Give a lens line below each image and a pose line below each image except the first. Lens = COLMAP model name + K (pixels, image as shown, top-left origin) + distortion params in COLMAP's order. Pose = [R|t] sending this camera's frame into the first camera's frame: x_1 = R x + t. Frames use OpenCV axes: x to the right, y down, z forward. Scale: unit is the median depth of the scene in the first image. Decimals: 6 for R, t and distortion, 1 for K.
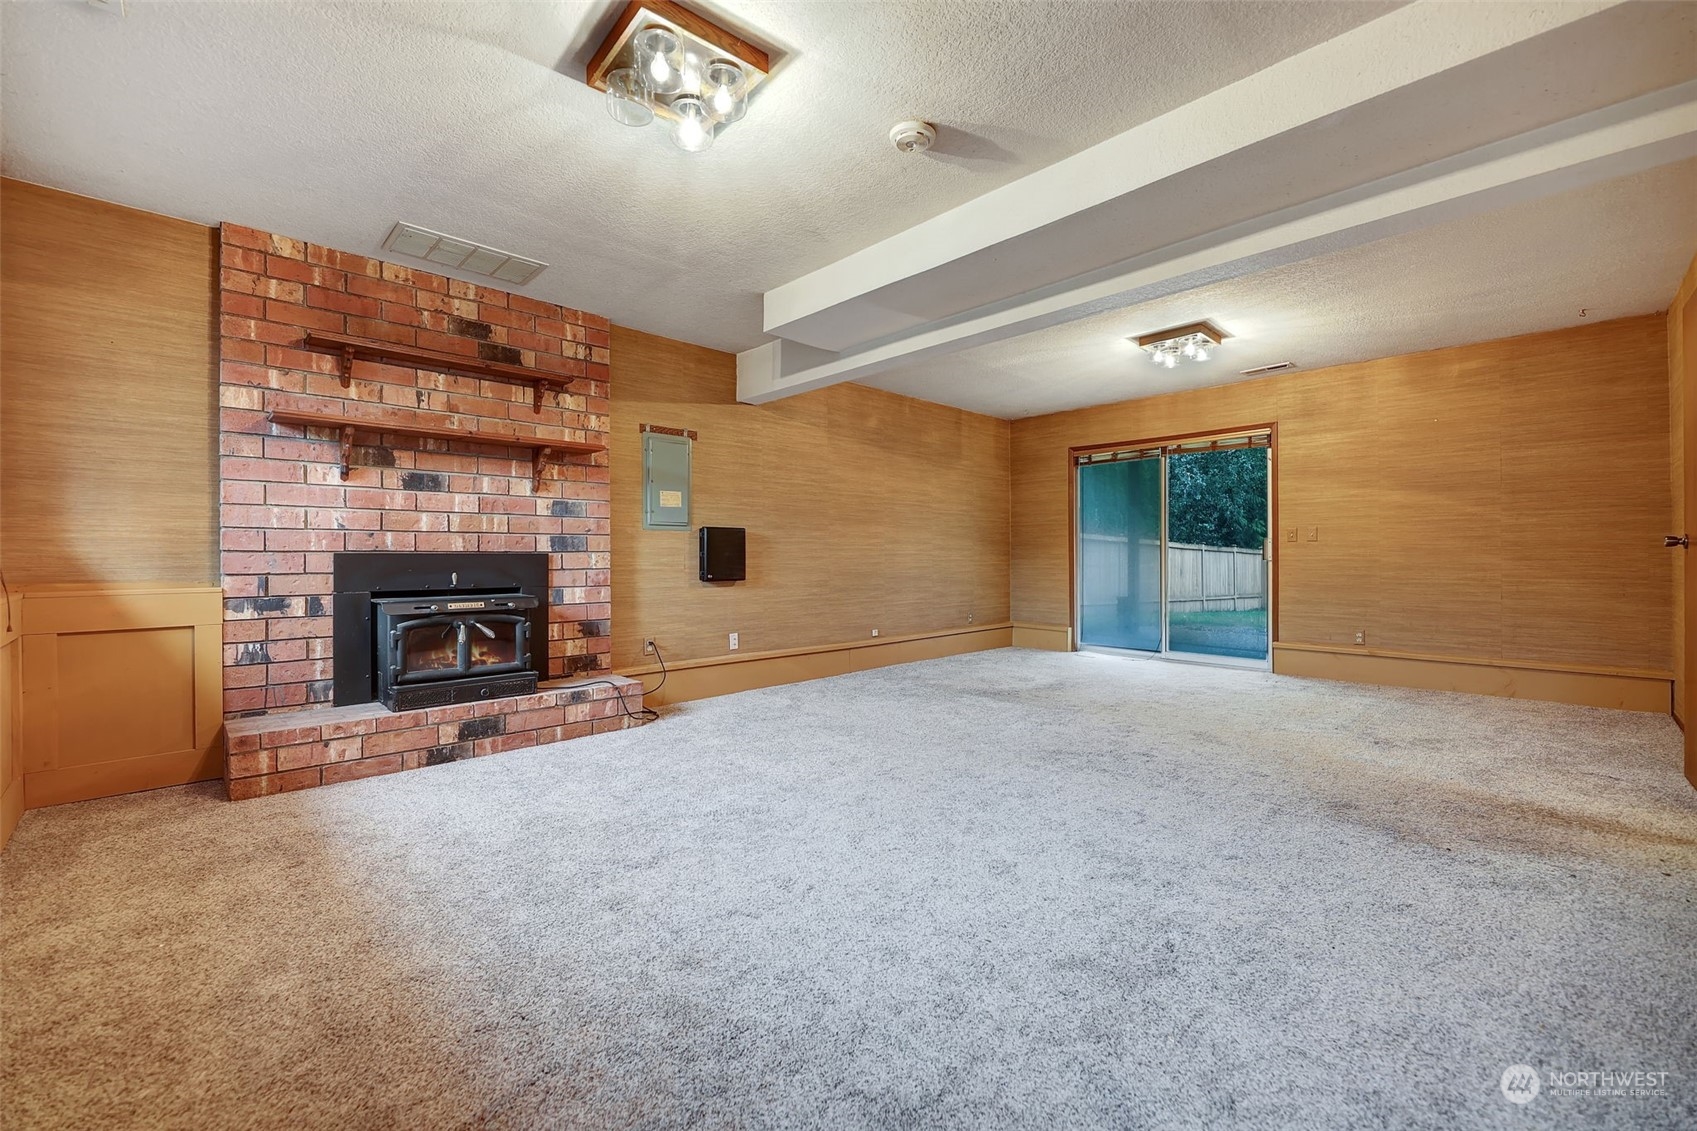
lens RADIAL K [[683.7, 0, 847.9], [0, 683.7, 559.1], [0, 0, 1]] dist [0.000048, -0.000709]
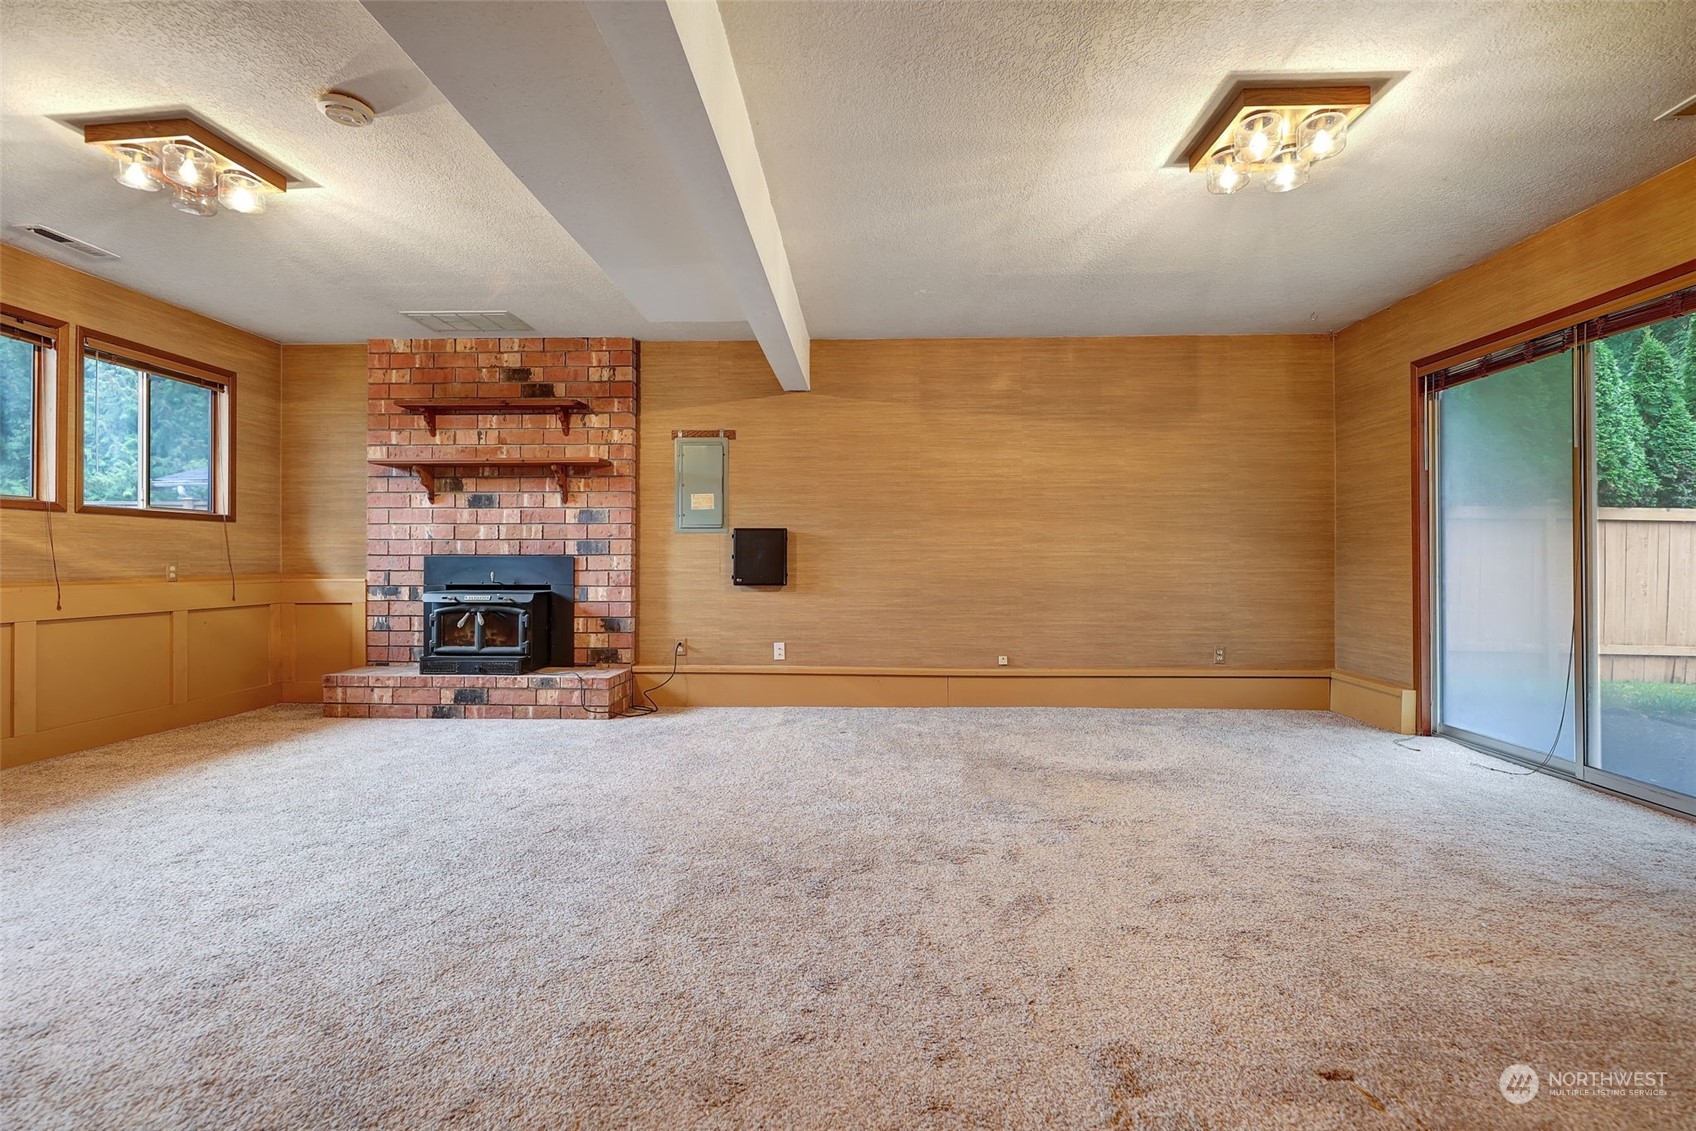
lens RADIAL K [[734.5, 0, 843.5], [0, 734.5, 557.8], [0, 0, 1]] dist [0.004408, -0.001793]
pose [[0.698646, 0.001093, -0.715467, 0.795798], [-0.004362, 0.999987, -0.002732, -0.004566], [0.715454, 0.005029, 0.698642, 0.484426]]
